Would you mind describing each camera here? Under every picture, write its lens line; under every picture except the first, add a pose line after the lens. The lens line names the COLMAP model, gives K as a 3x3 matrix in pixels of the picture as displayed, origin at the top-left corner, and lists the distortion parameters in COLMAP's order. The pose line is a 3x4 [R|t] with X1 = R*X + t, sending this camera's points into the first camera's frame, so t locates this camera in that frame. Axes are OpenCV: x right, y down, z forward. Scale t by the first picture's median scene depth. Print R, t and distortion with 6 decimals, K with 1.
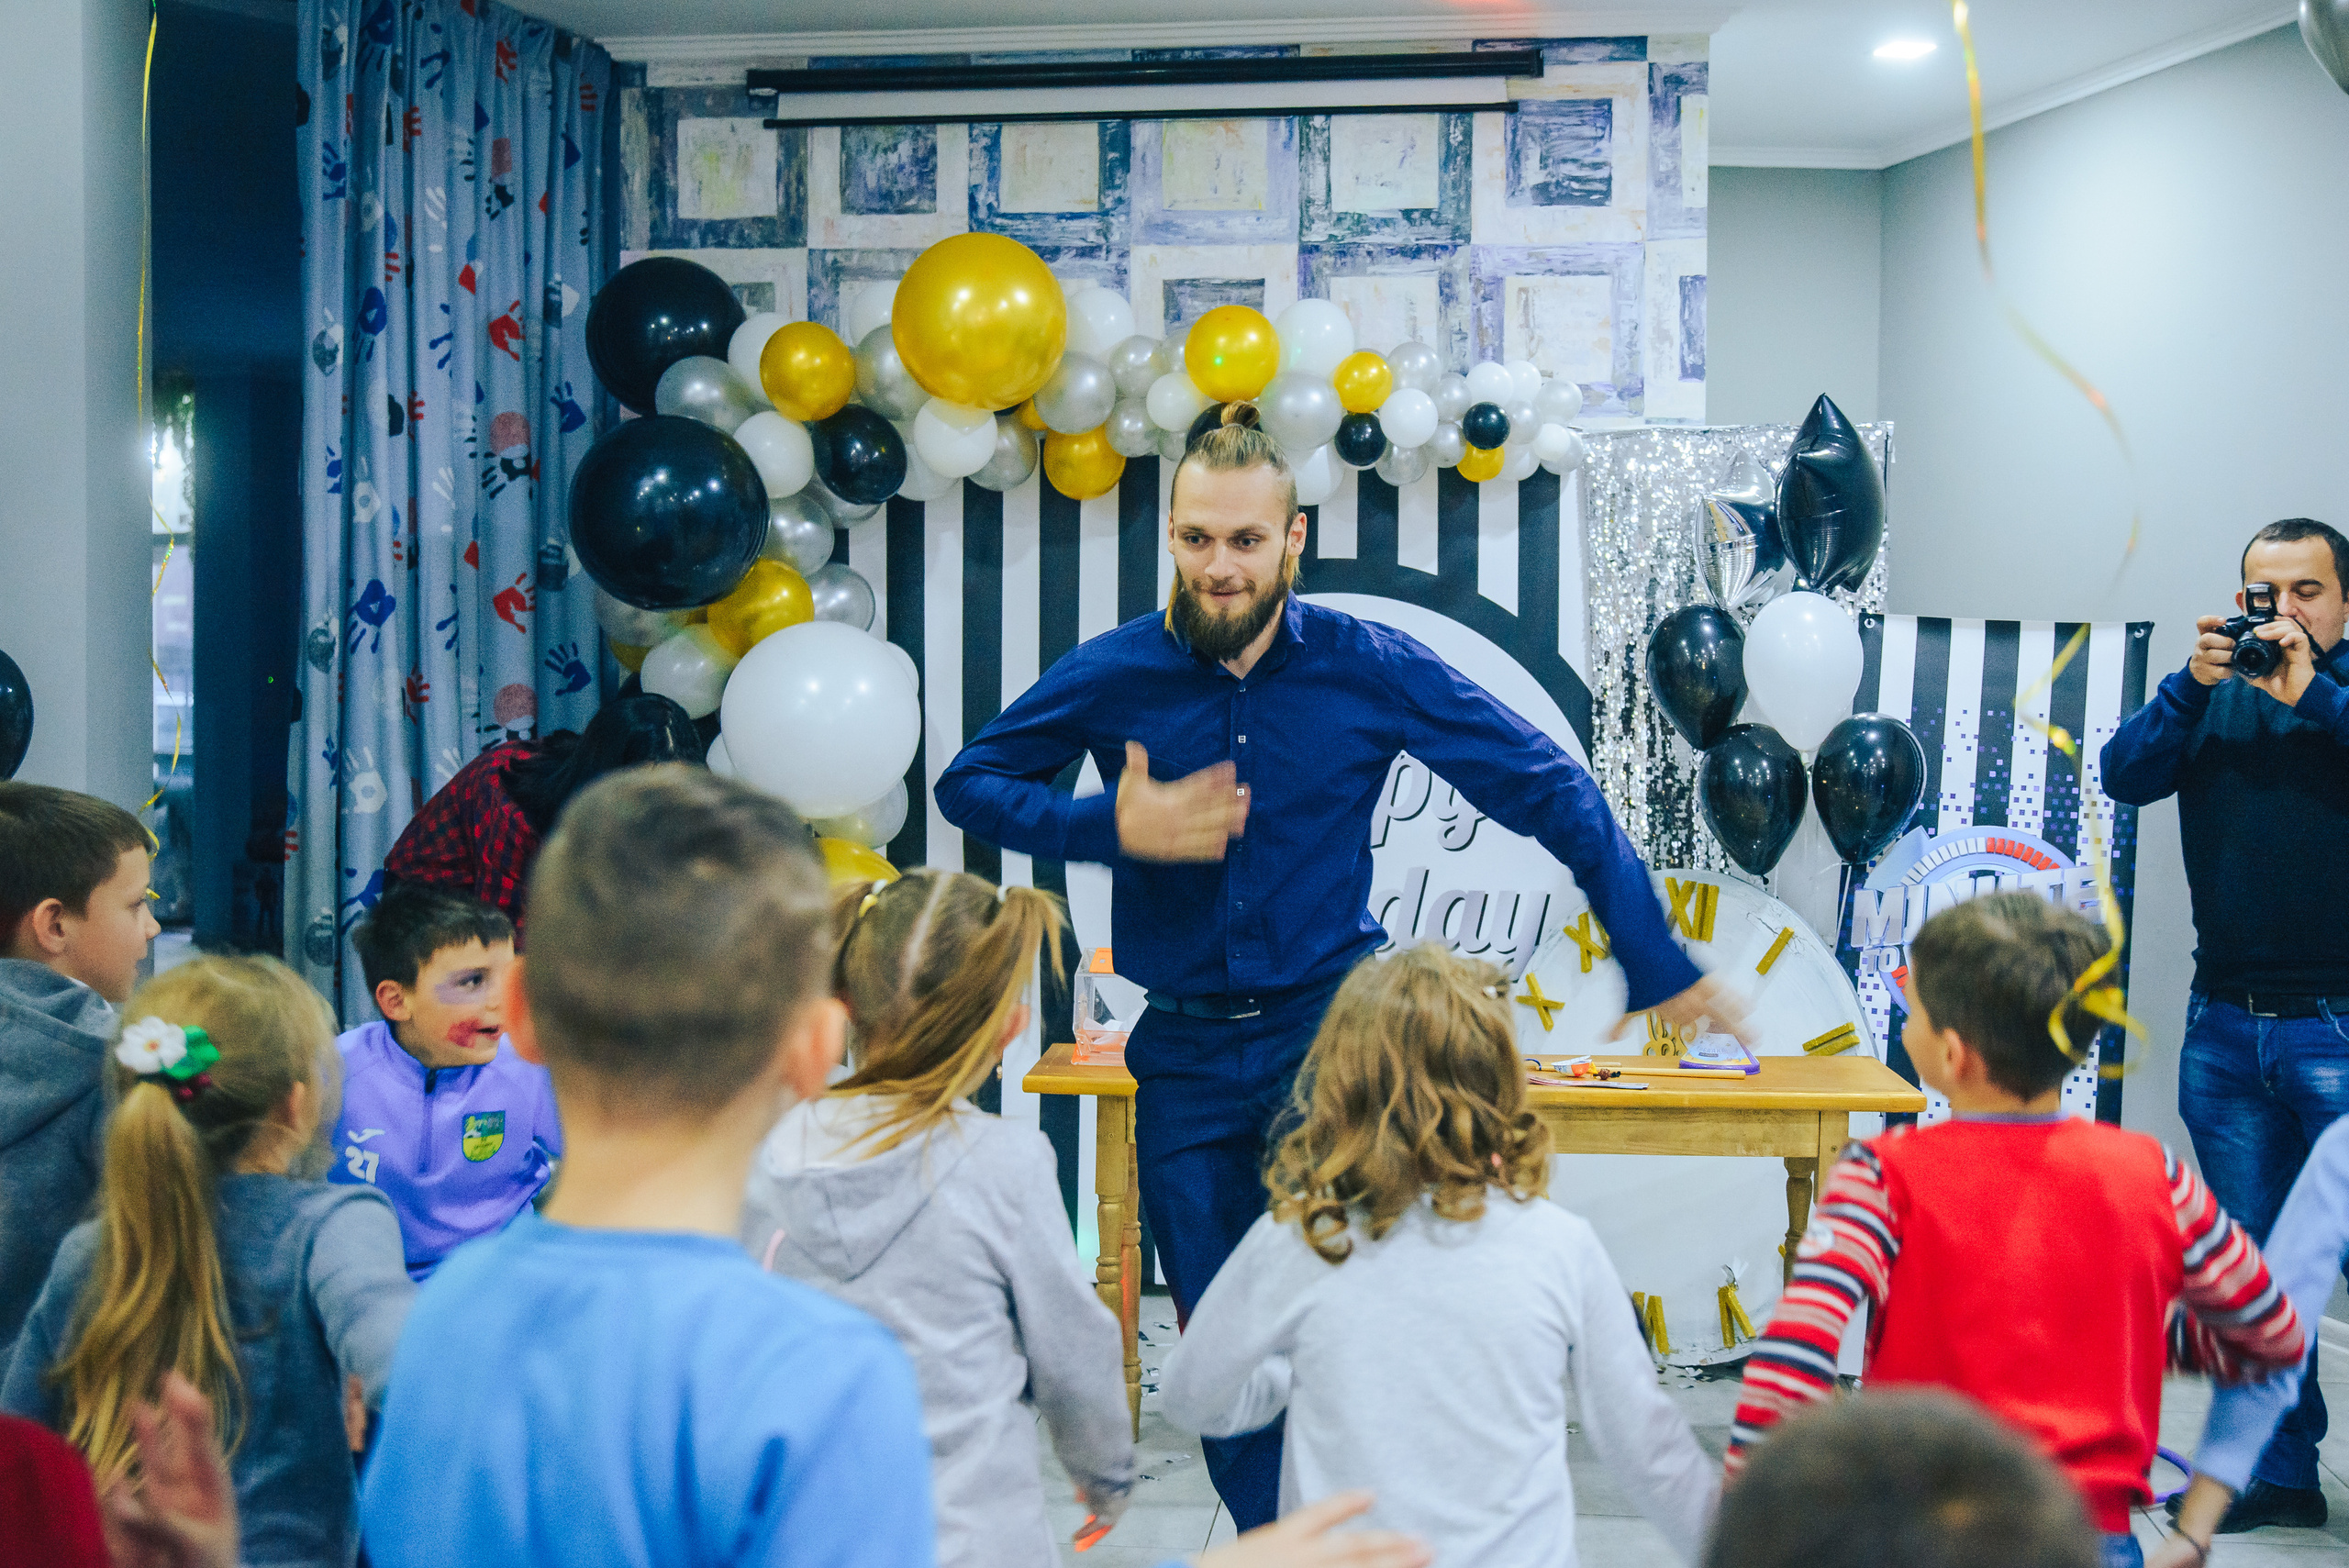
lens RADIAL K [[2425.9, 0, 1174.5], [0, 2425.9, 784.0], [0, 0, 1]] dist [0.008725, 0.003824]
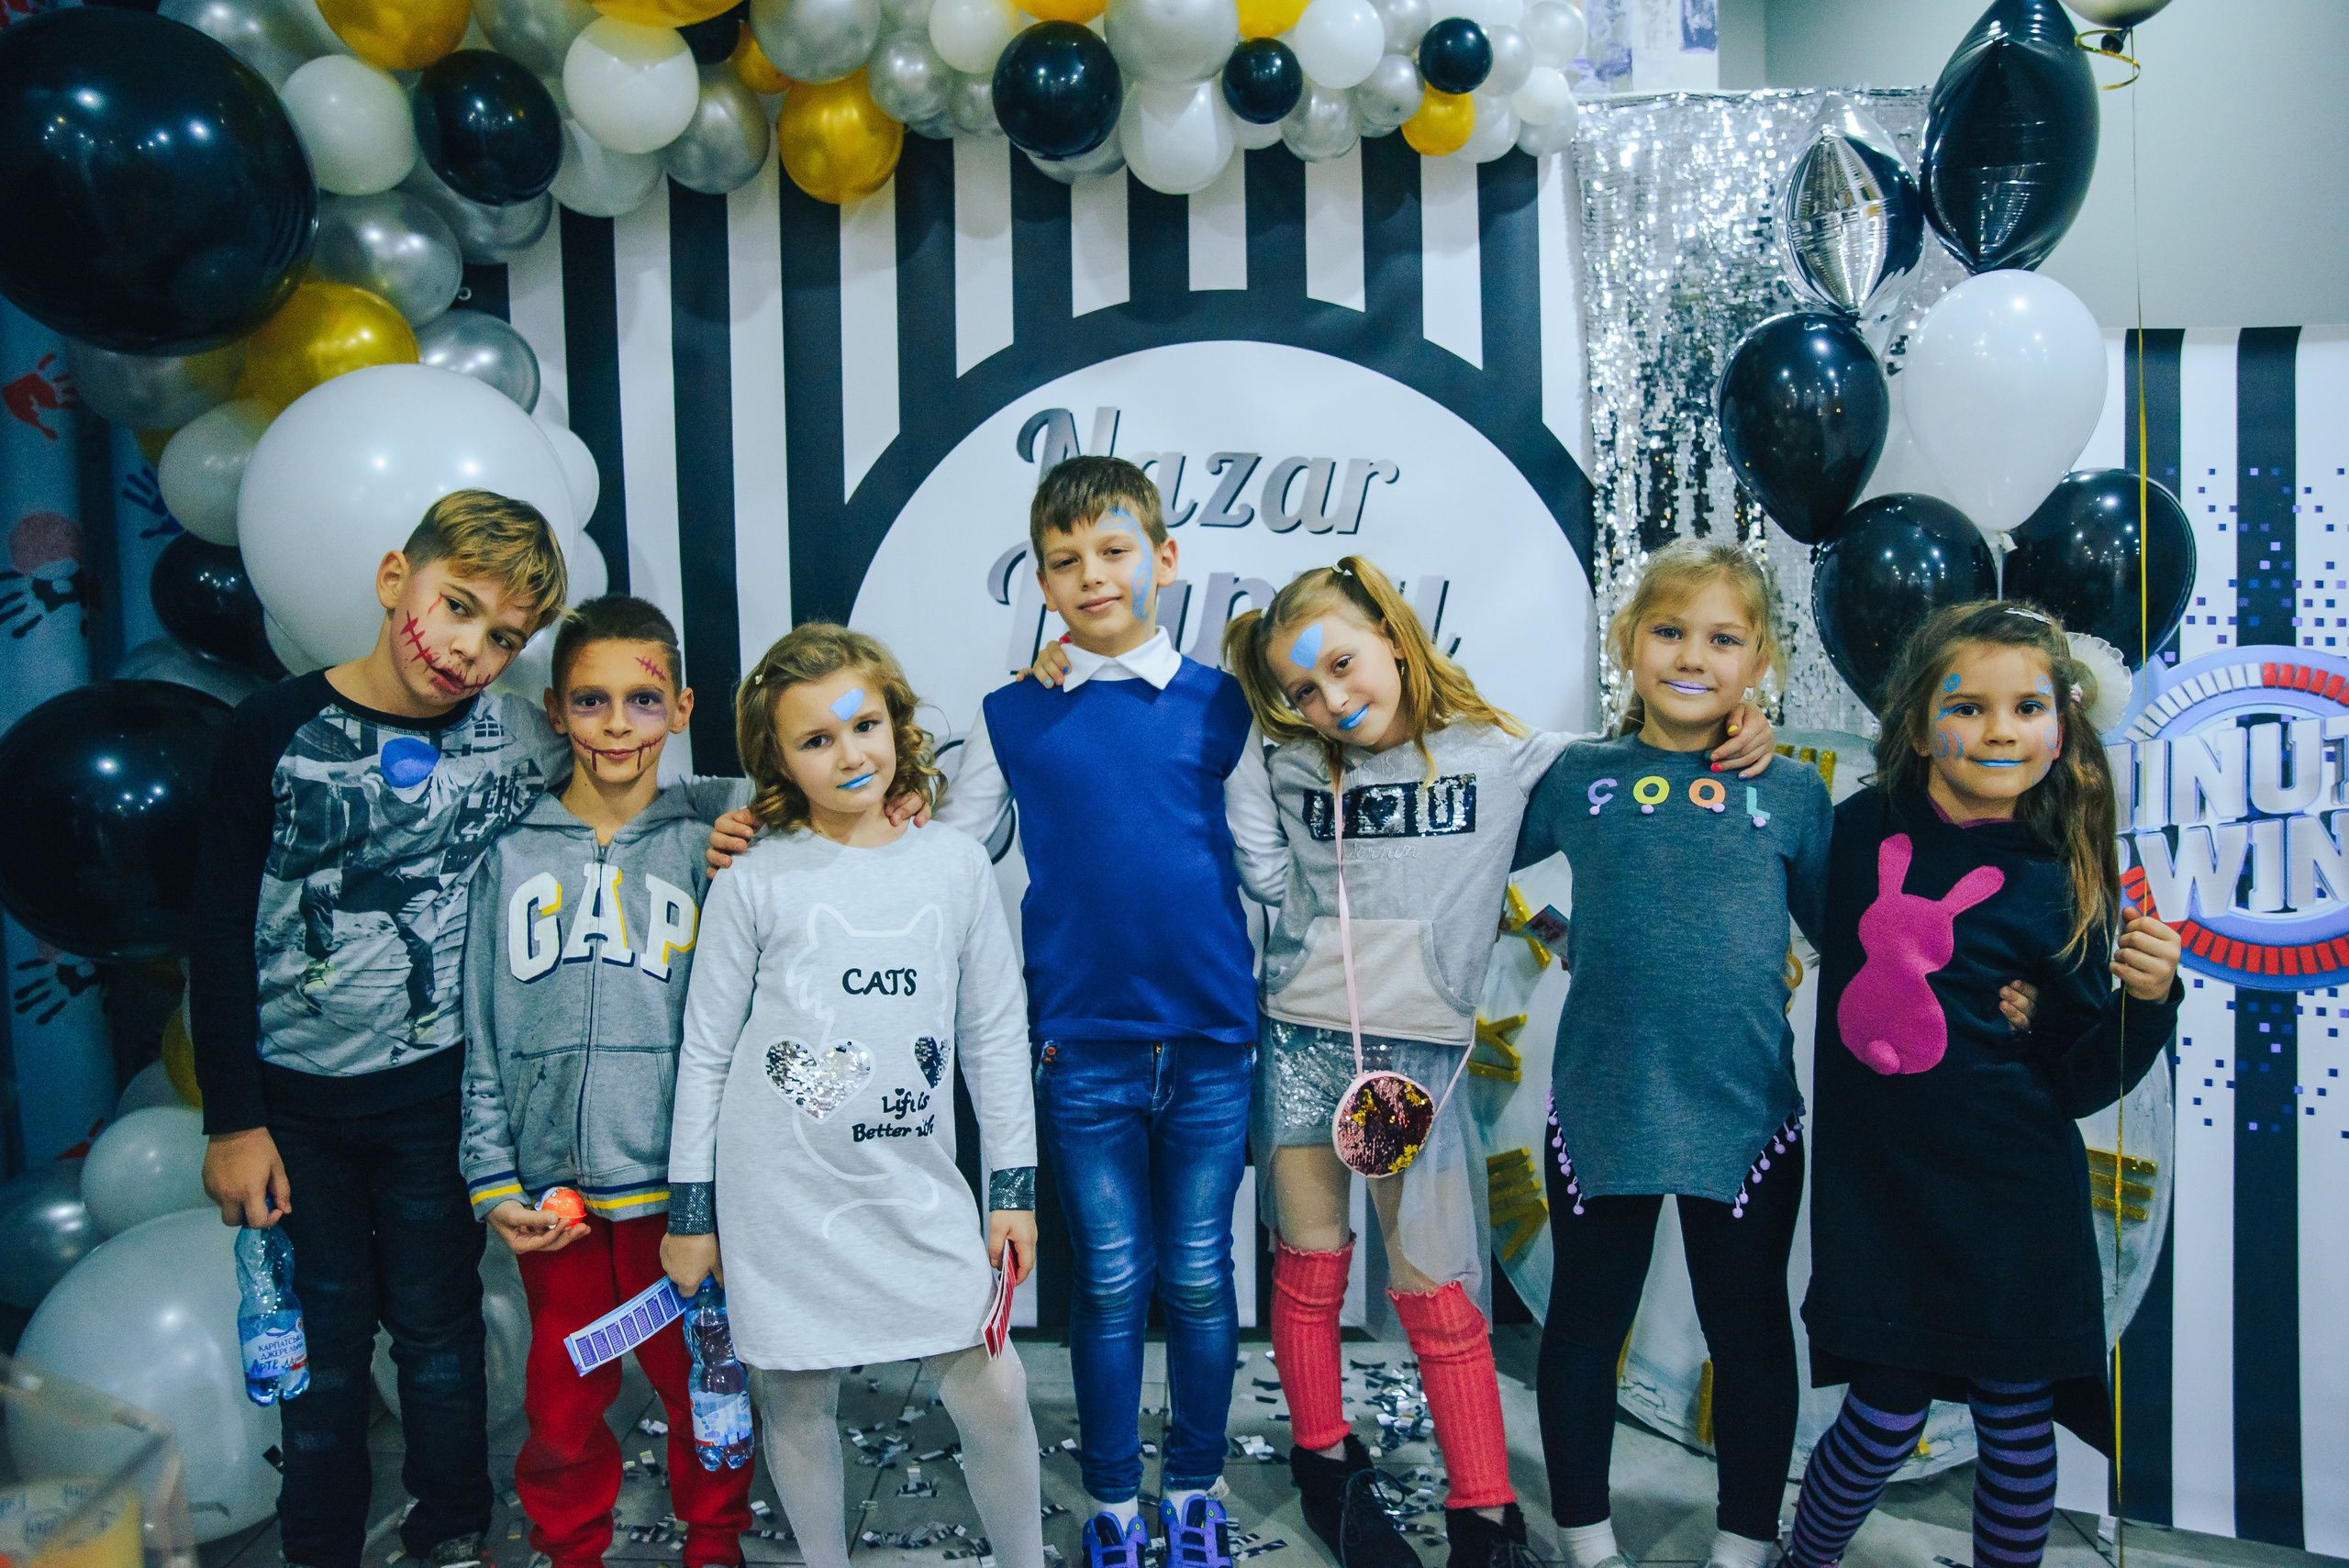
lens RADIAL K [[1581.6, 0, 1181.6], [0, 1581.6, 721.8], [0, 0, 1]] dist [-0.050521, -0.000057]
pose [[0.992707, -0.026031, 0.117706, 0.001418], [0.024212, 0.999565, 0.016858, 0.021544], [-0.118094, -0.013885, 0.992905, 0.569918]]
